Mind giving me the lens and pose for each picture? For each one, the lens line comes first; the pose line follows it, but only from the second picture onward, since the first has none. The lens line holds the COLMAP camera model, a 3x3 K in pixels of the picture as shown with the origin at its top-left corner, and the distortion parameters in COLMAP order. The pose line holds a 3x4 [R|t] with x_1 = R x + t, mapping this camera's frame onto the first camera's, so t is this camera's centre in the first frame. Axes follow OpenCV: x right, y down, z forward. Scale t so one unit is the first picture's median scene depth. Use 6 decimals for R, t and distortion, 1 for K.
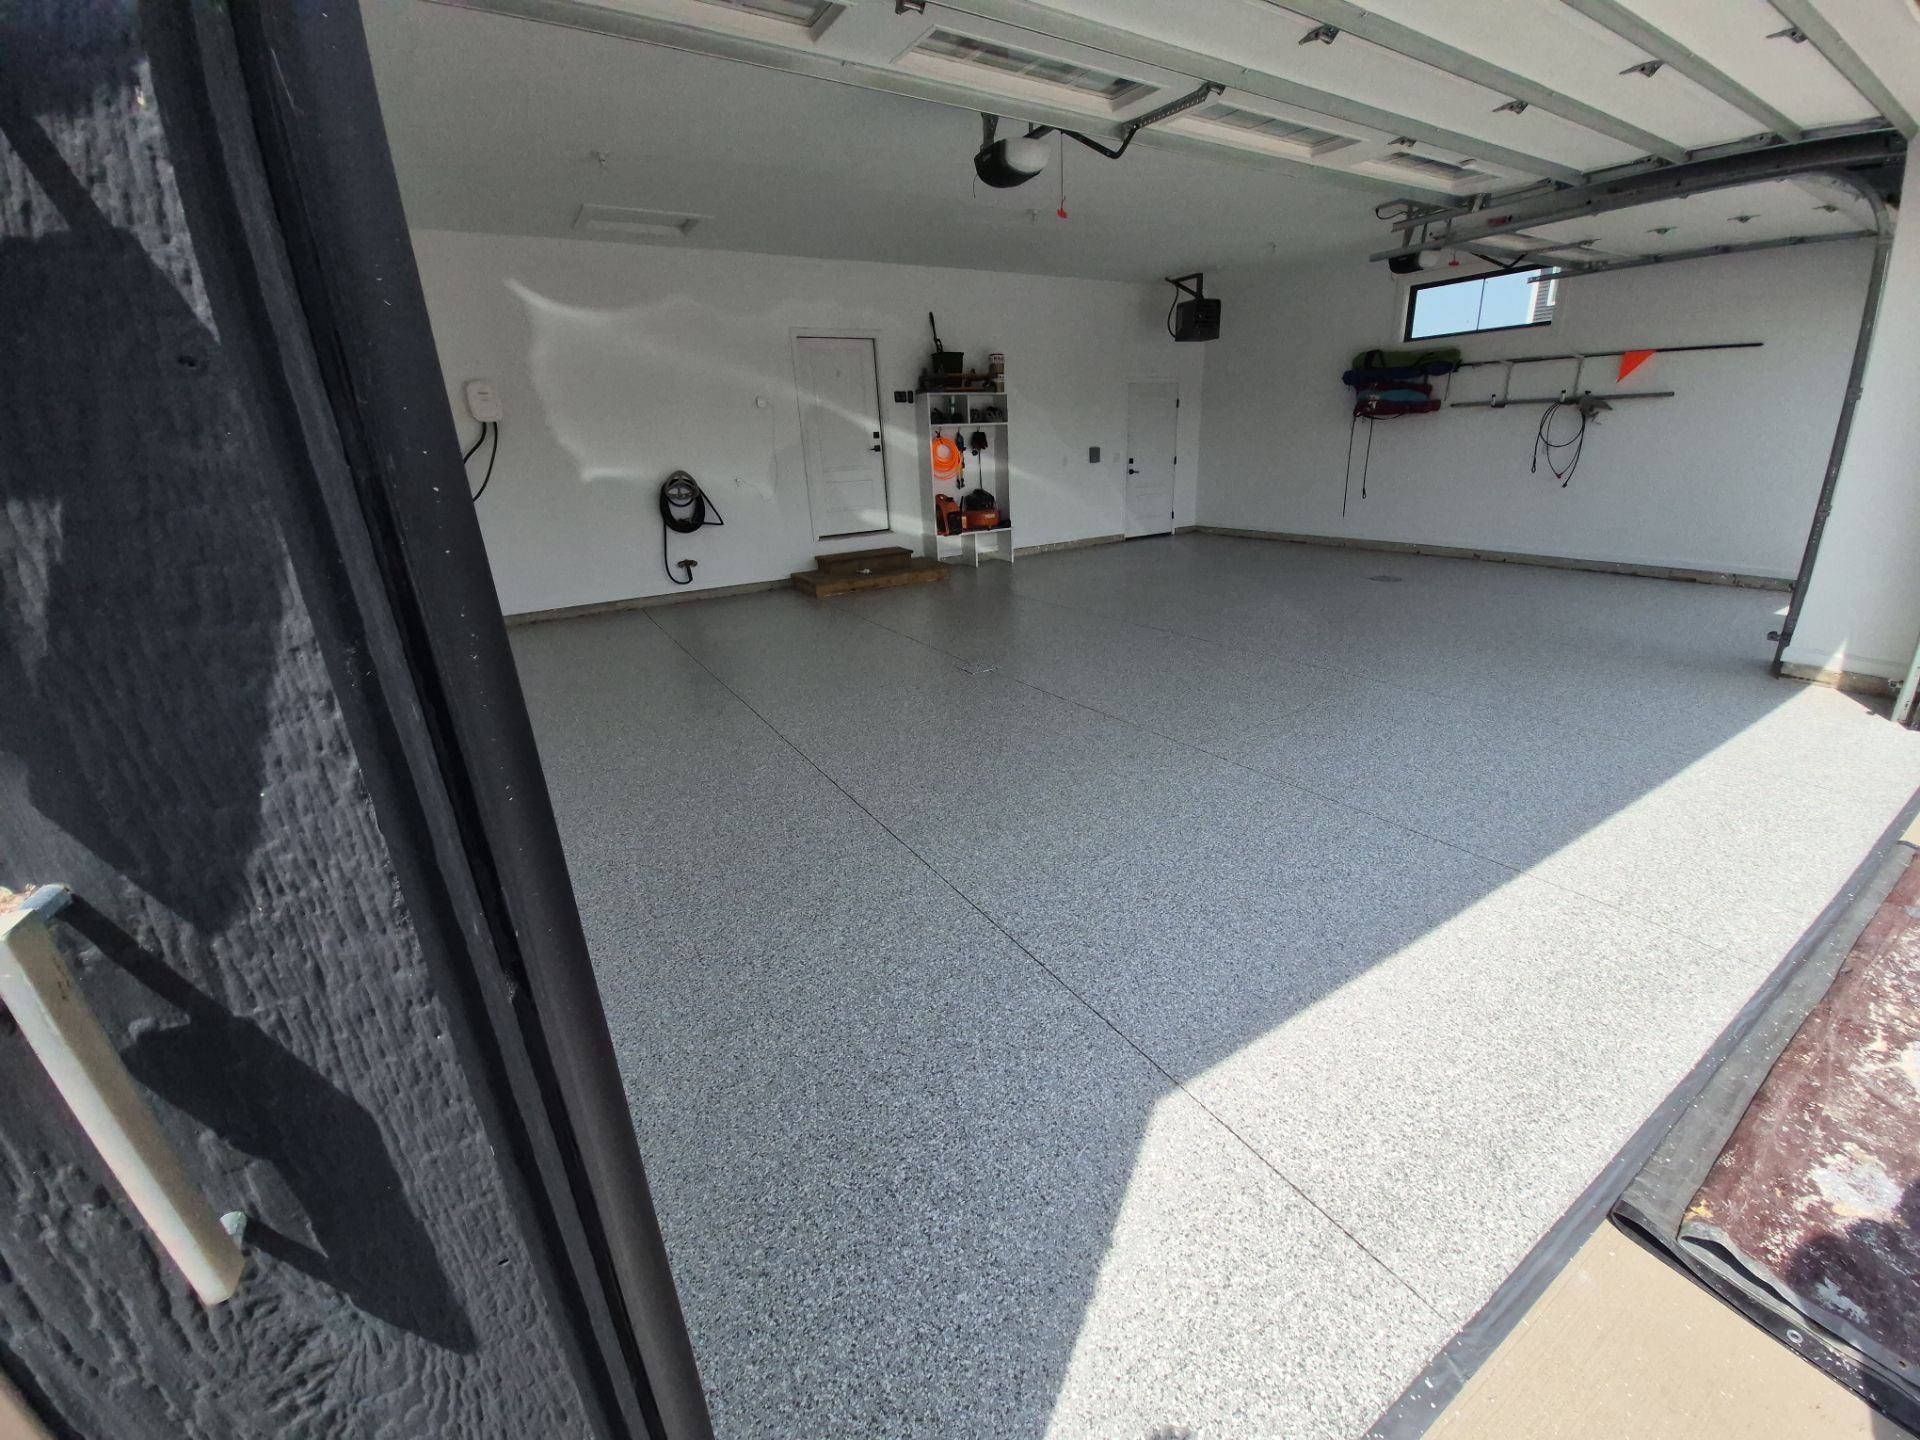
lens RADIAL K [[752.5, 0, 964.2], [0, 752.5, 725.3], [0, 0, 1]] dist [0.000126, -0.013822]
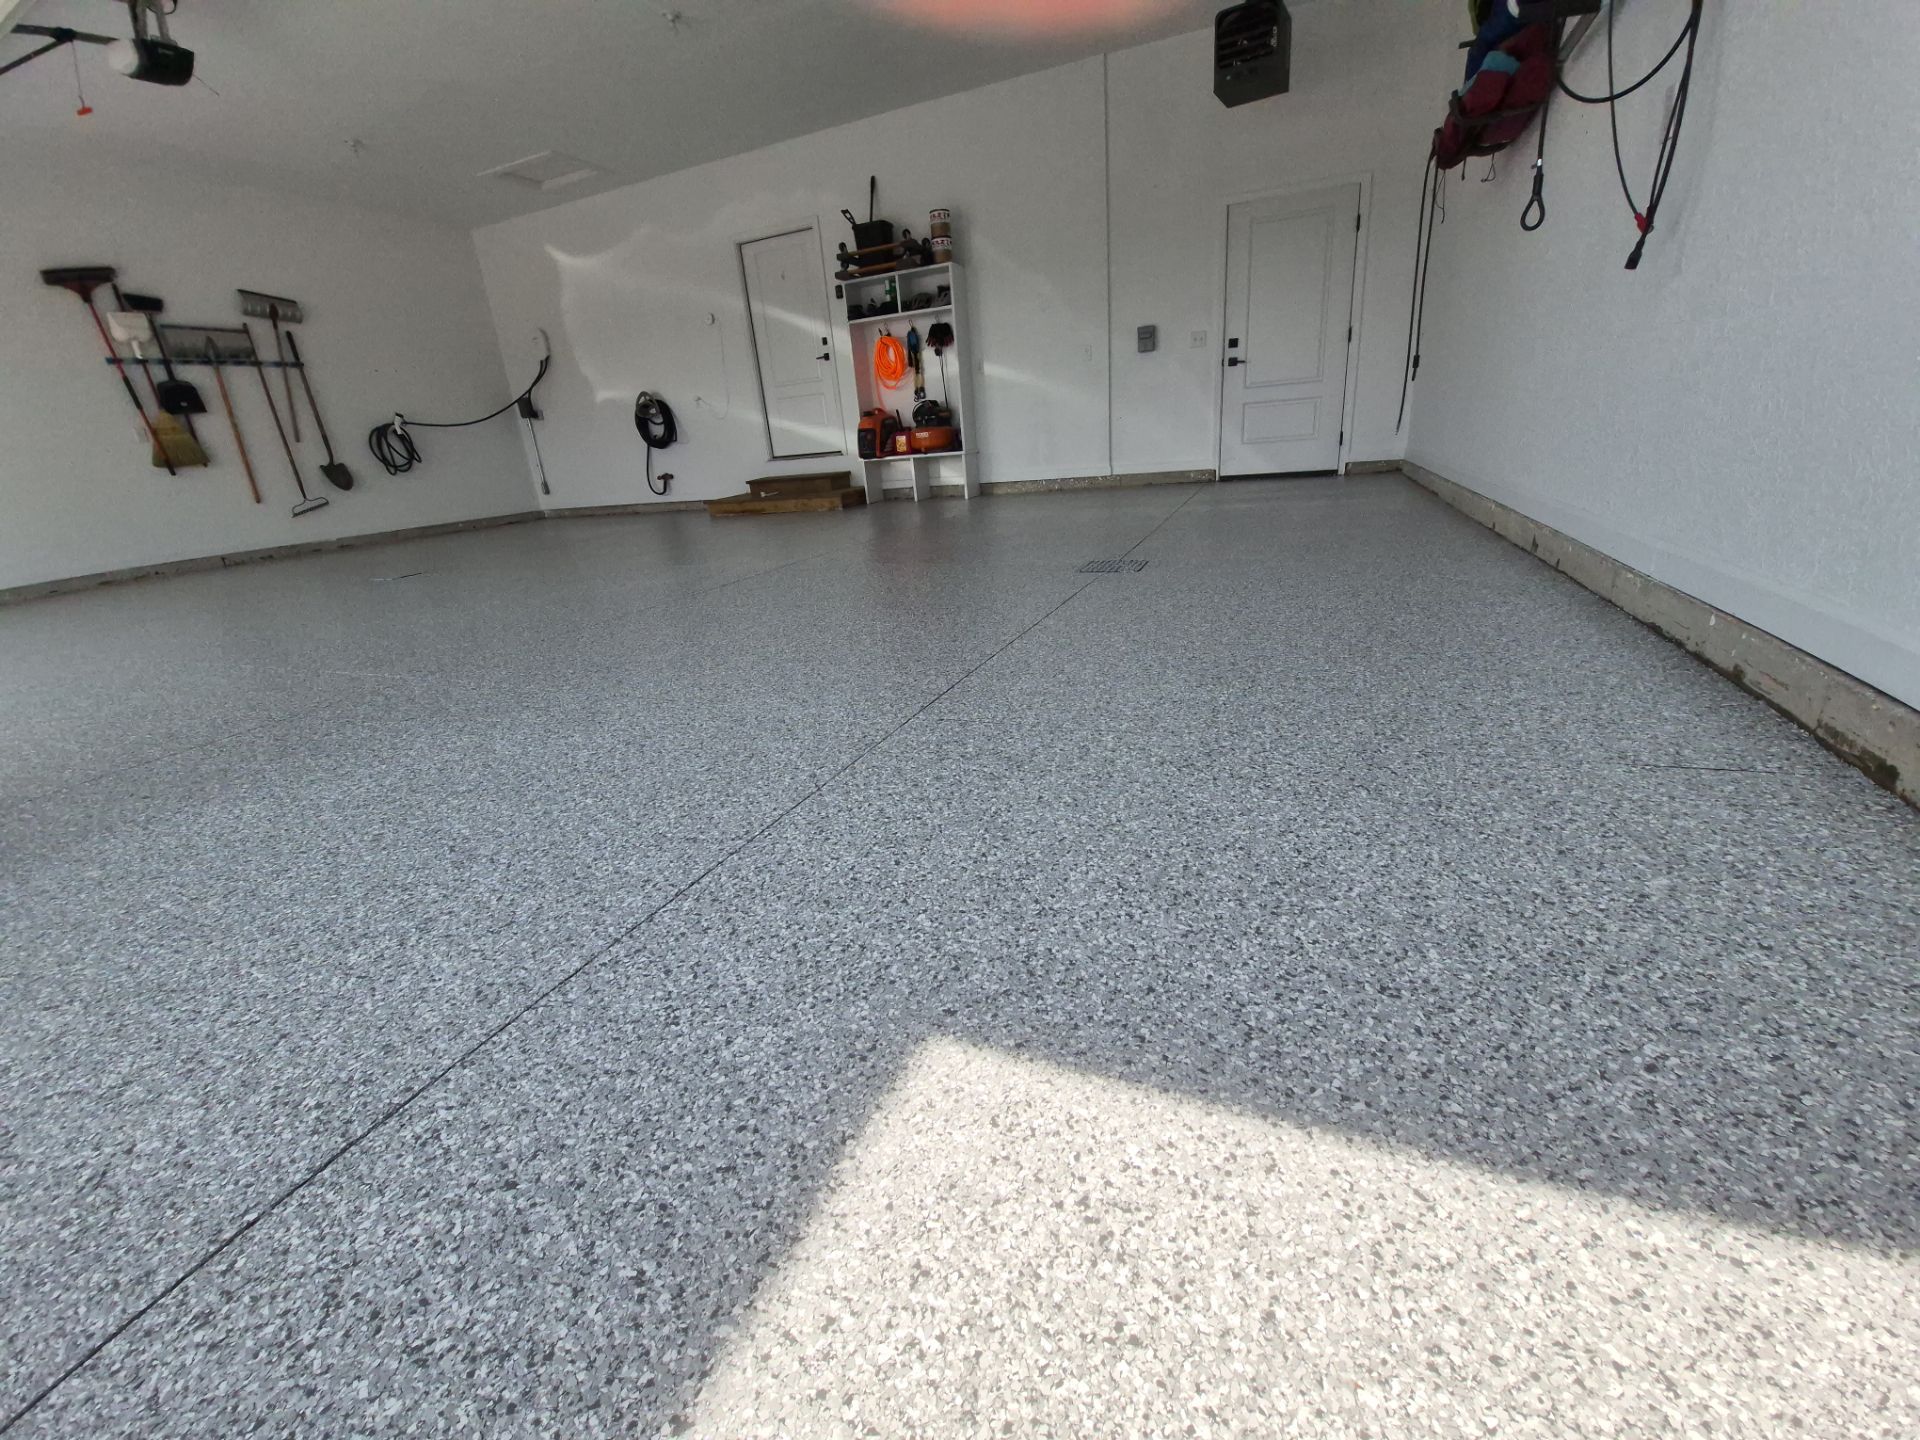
lens RADIAL K [[759.8, 0, 966.4], [0, 759.8, 704.5], [0, 0, 1]] dist [-0.000478, -0.010258]
pose [[0.591832, 0.263438, -0.761798, 0.854763], [-0.232945, 0.960659, 0.151235, -0.166785], [0.771668, 0.087951, 0.629915, 0.672952]]
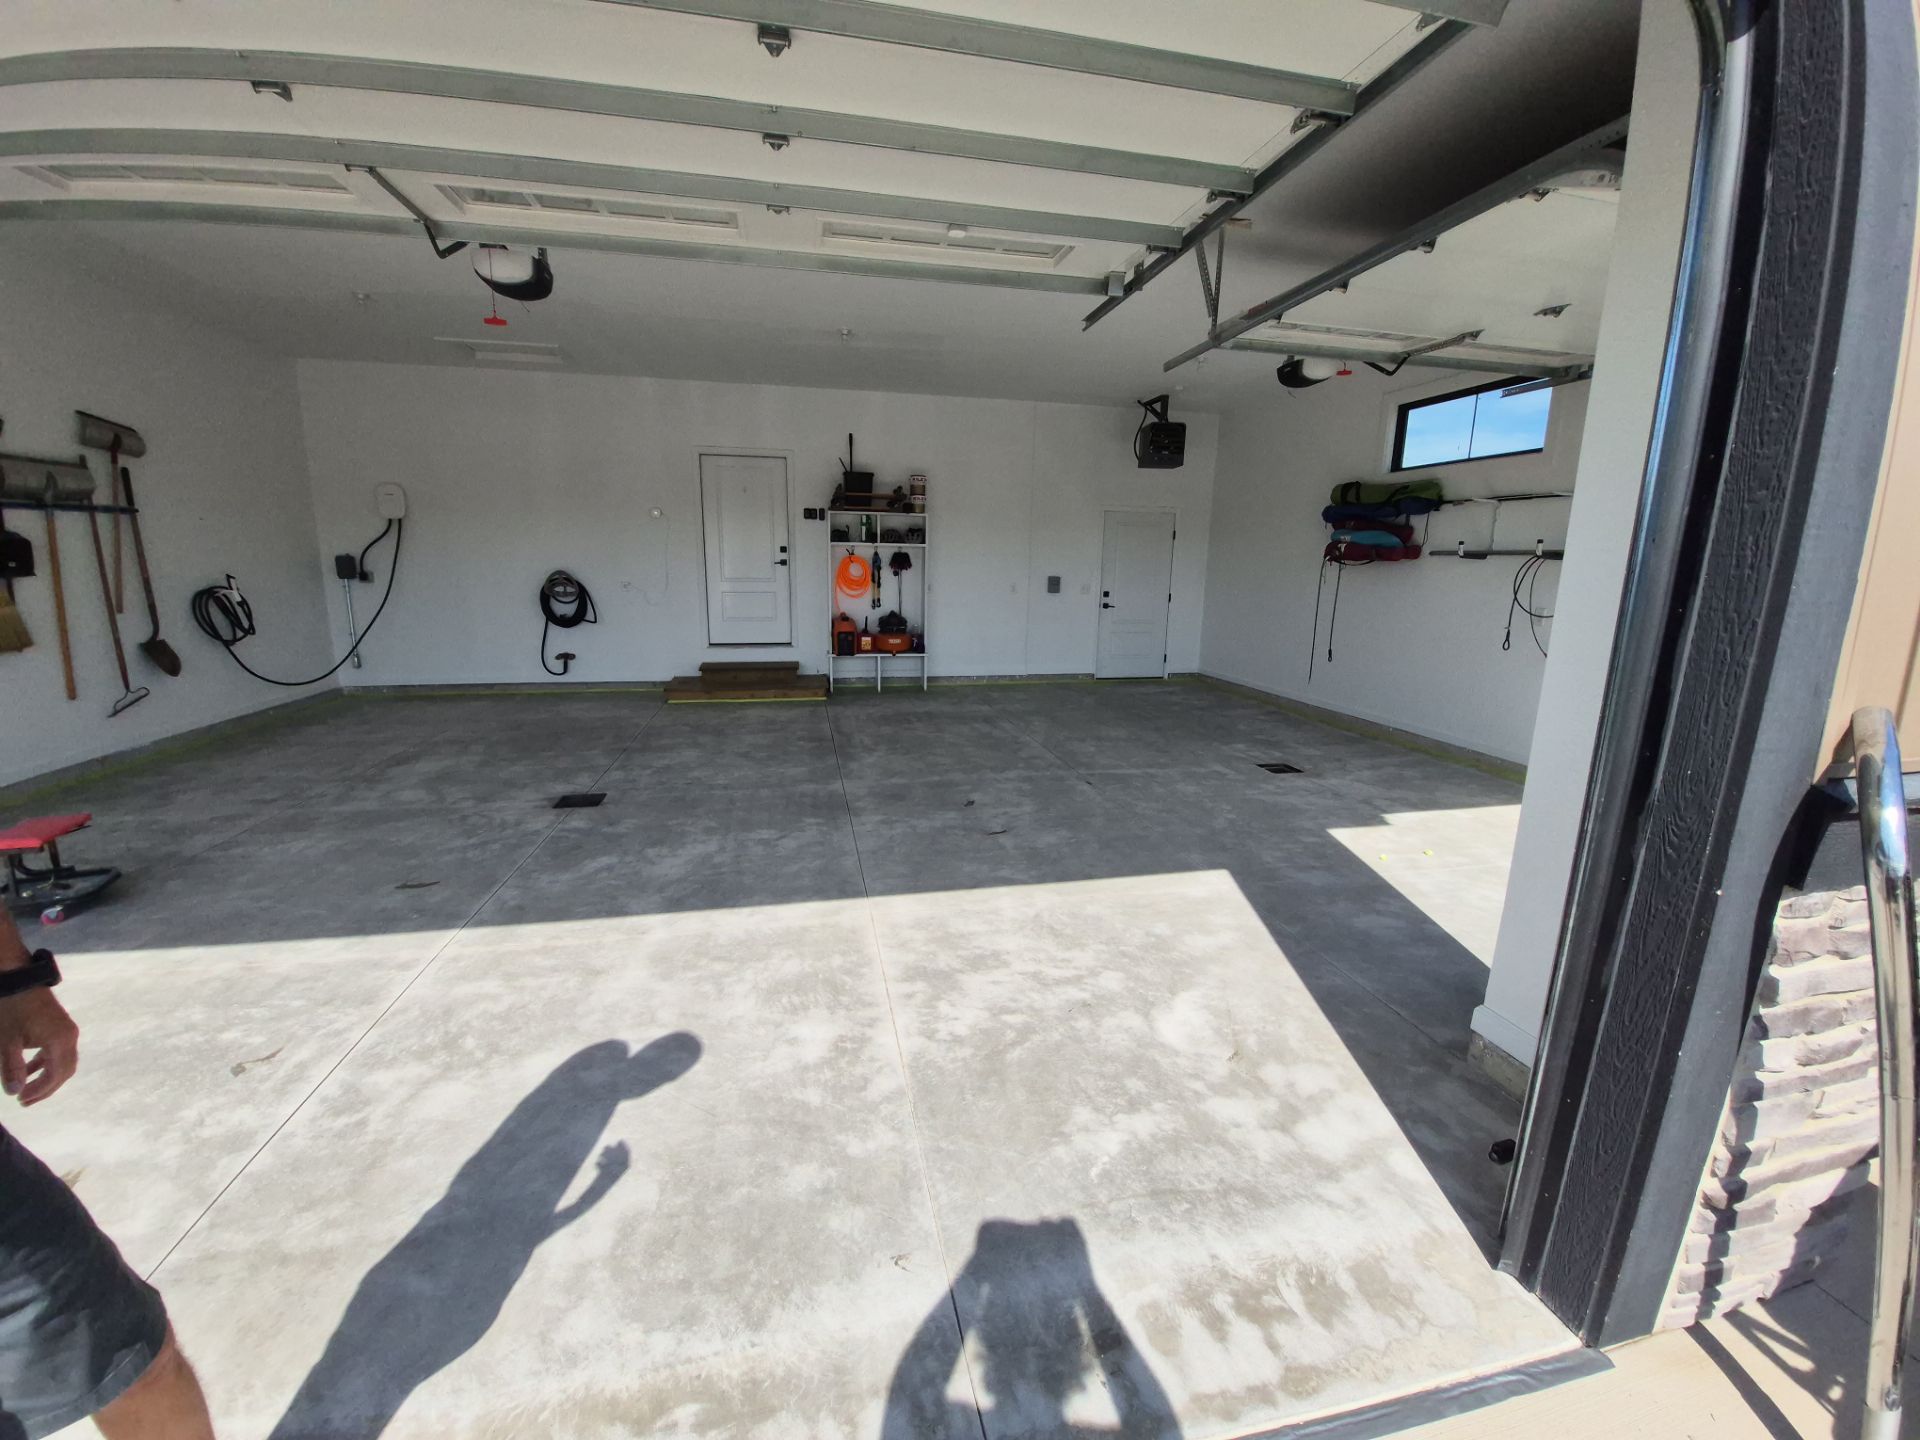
lens RADIAL K [[756.8, 0, 962.9], [0, 756.8, 719.0], [0, 0, 1]] dist [0.001400, -0.011270]
pose [[0.942738, 0.125173, -0.309156, 0.489003], [-0.169922, 0.977846, -0.122244, -0.096833], [0.287005, 0.167776, 0.943122, 0.187376]]
